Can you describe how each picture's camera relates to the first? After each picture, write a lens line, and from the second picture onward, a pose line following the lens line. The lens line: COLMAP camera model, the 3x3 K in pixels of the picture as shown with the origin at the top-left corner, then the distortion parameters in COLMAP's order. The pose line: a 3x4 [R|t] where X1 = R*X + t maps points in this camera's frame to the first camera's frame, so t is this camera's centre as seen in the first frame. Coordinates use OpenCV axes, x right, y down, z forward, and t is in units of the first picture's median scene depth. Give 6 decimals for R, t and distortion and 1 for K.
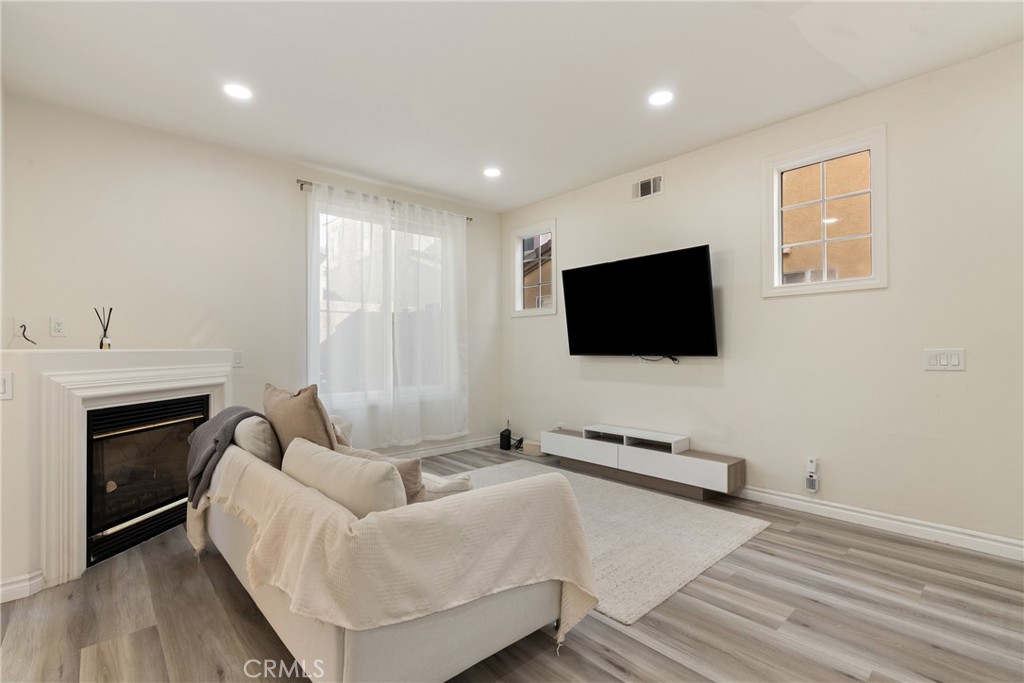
lens RADIAL K [[468.9, 0, 509.2], [0, 468.9, 340.8], [0, 0, 1]] dist [-0.002472, -0.000326]
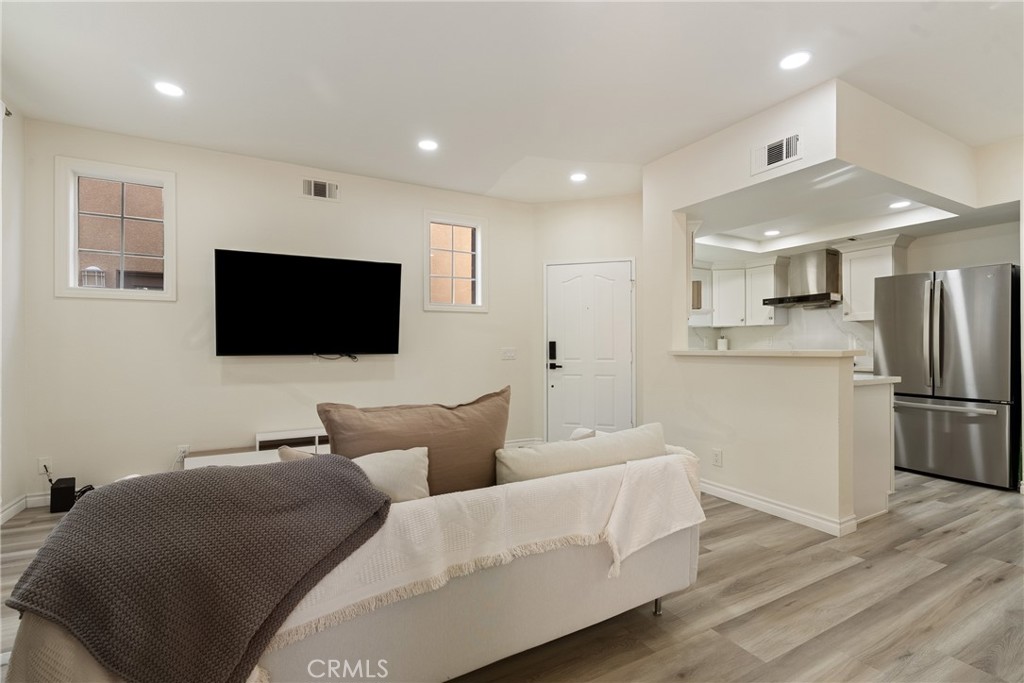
lens RADIAL K [[468.9, 0, 509.2], [0, 468.9, 340.8], [0, 0, 1]] dist [-0.002472, -0.000326]
pose [[0.229017, 0.016544, 0.973282, -0.612950], [-0.016592, 0.999777, -0.013090, 0.008130], [-0.973281, -0.013151, 0.229240, 0.372987]]
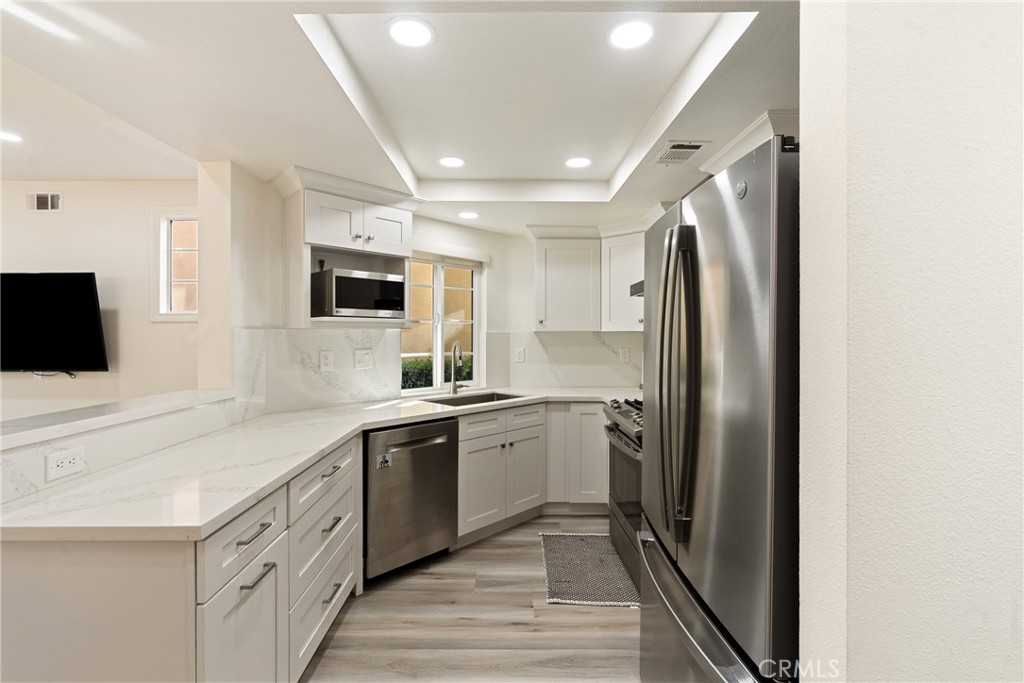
lens RADIAL K [[468.9, 0, 509.2], [0, 468.9, 340.8], [0, 0, 1]] dist [-0.002472, -0.000326]
pose [[0.667256, -0.002113, 0.744826, 0.217611], [-0.015919, 0.999727, 0.017097, -0.065913], [-0.744659, -0.023265, 0.667040, -0.416789]]
